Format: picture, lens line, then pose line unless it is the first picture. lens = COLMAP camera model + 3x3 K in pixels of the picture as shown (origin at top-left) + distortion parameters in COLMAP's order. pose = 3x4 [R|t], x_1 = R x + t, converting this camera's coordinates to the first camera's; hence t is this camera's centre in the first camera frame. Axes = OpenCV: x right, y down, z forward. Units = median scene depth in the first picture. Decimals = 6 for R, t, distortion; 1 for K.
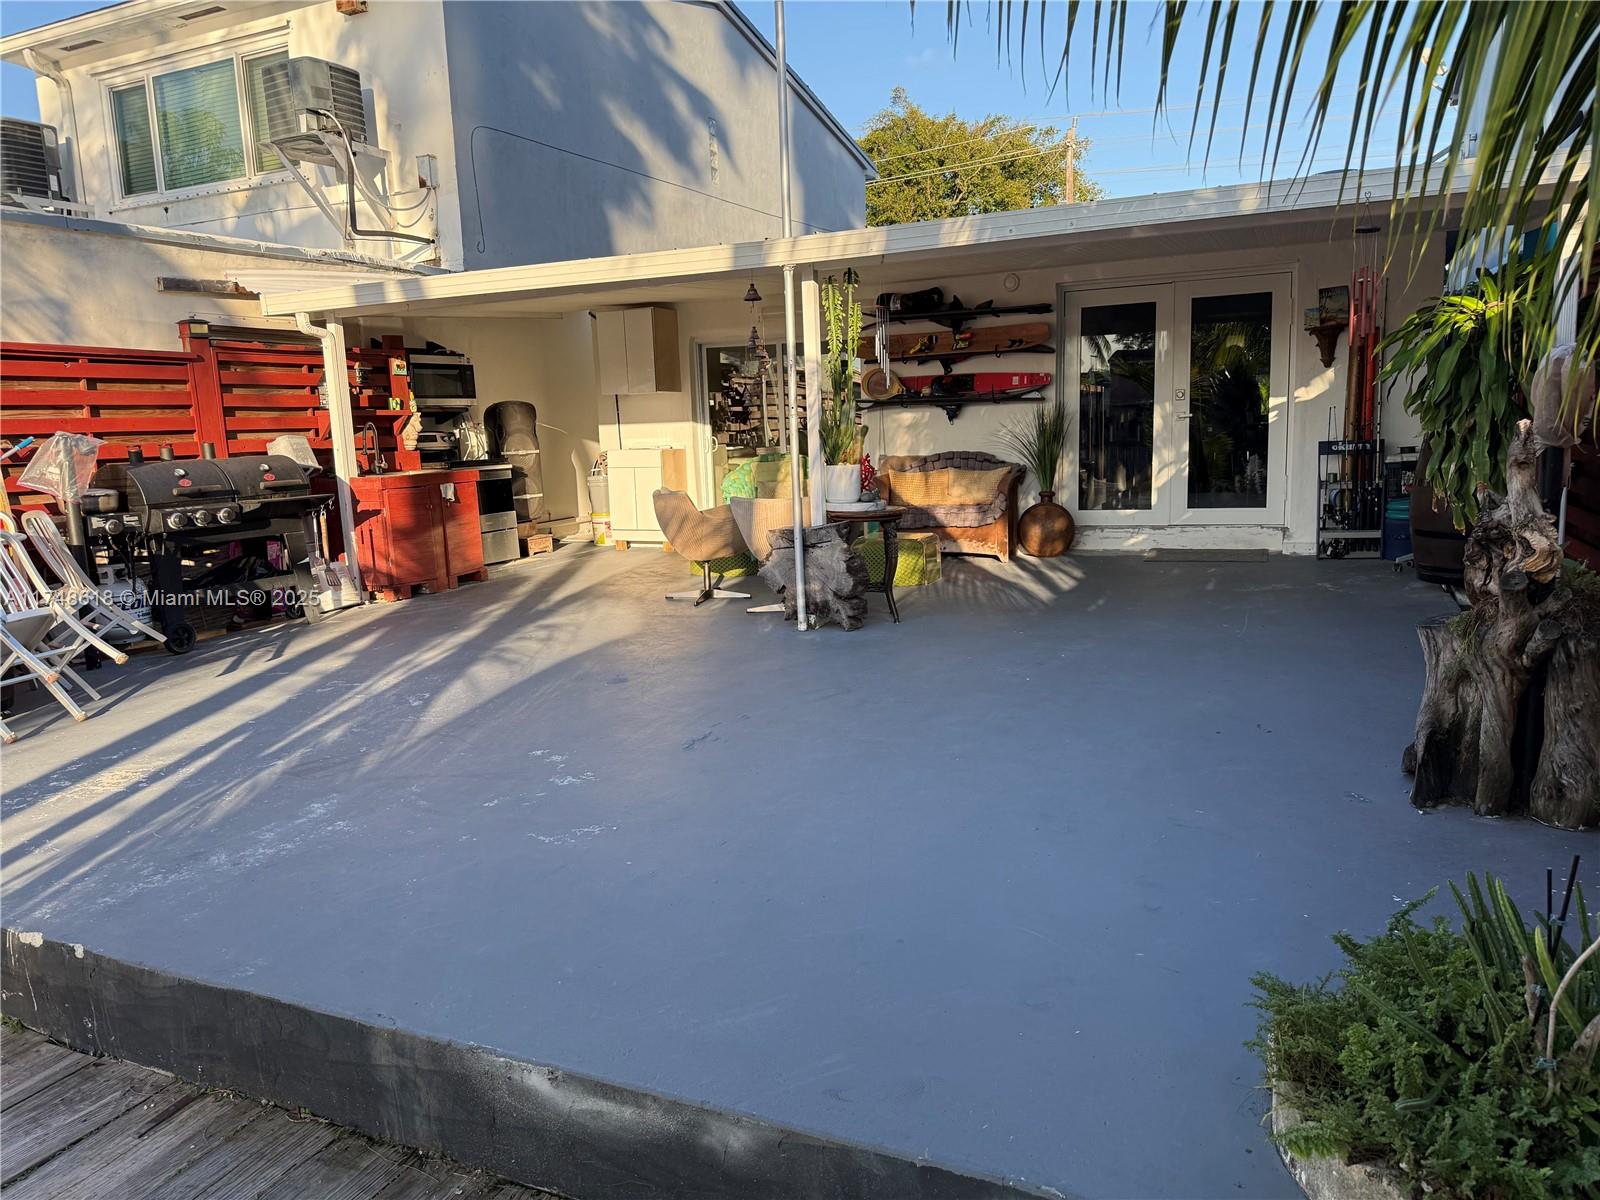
lens RADIAL K [[1145.2, 0, 792.7], [0, 1145.2, 599.8], [0, 0, 1]] dist [0.105418, -0.140292]
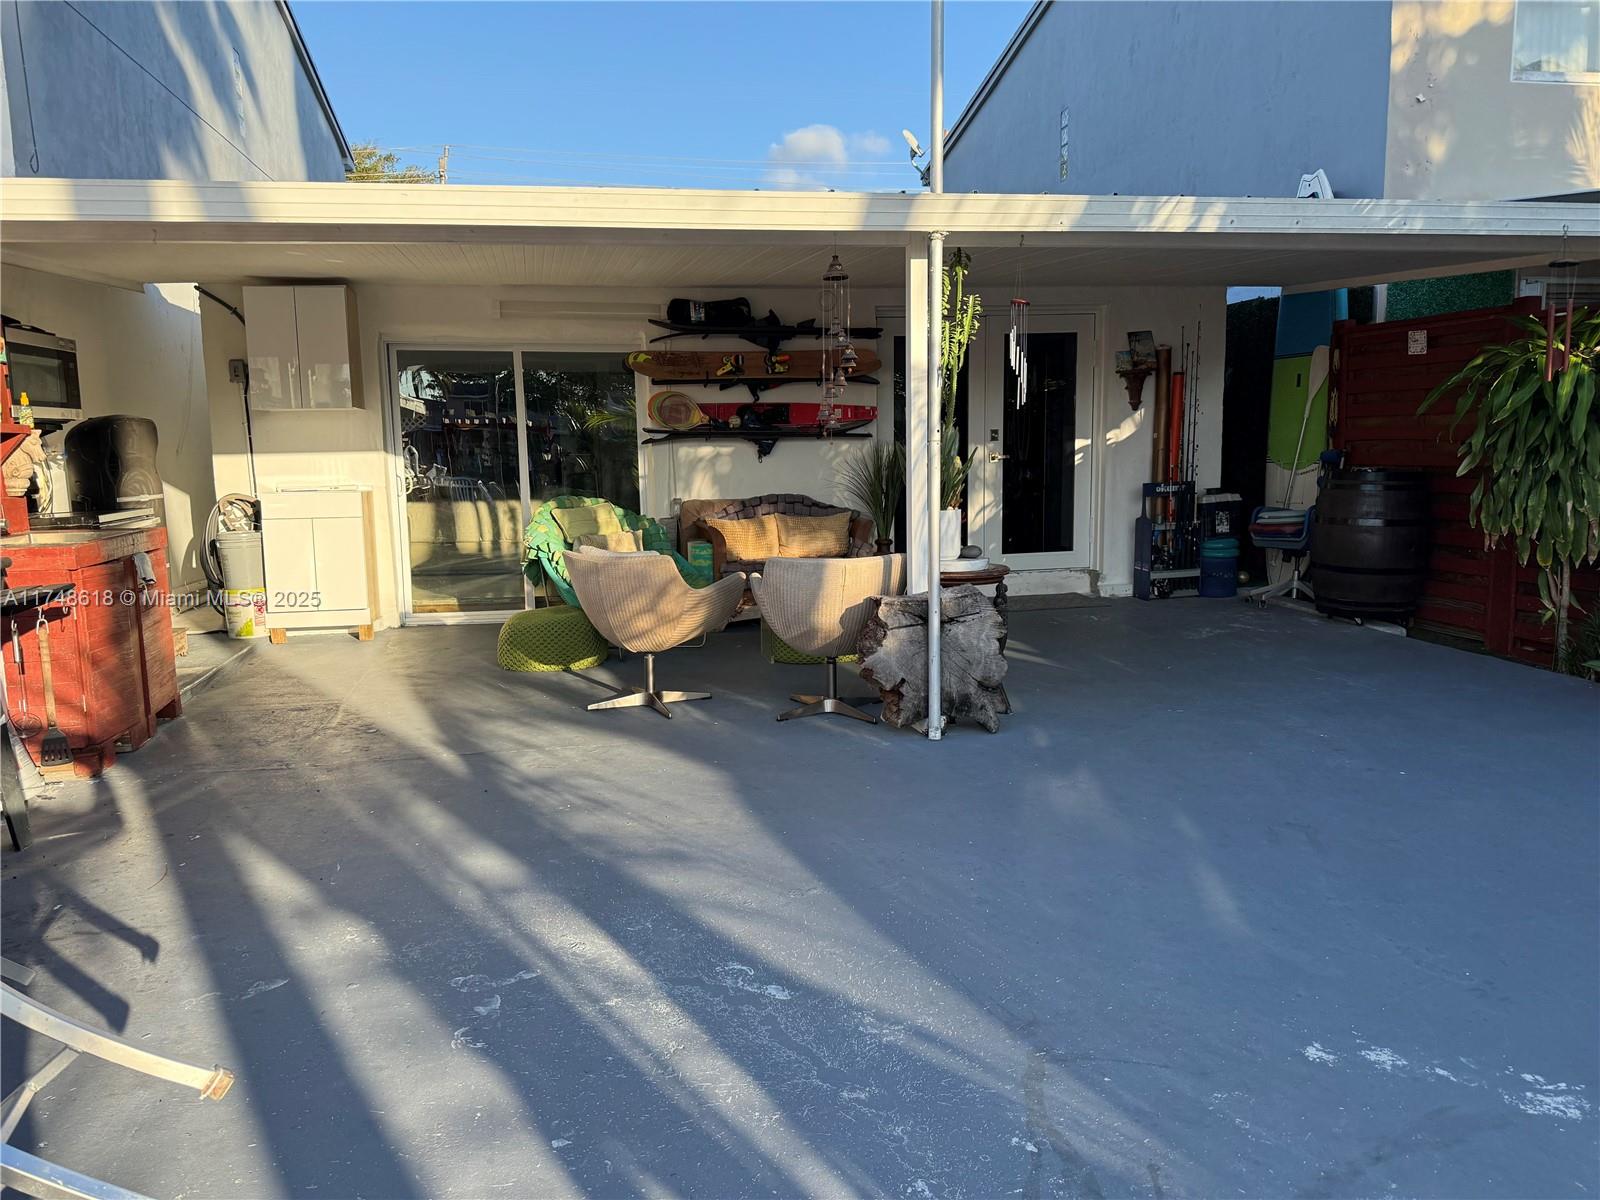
lens RADIAL K [[1145.2, 0, 792.7], [0, 1145.2, 599.8], [0, 0, 1]] dist [0.105418, -0.140292]
pose [[0.825765, -0.056269, 0.561200, -0.343258], [0.078401, 0.996803, -0.015416, -0.041499], [-0.558538, 0.056729, 0.827536, 0.328571]]
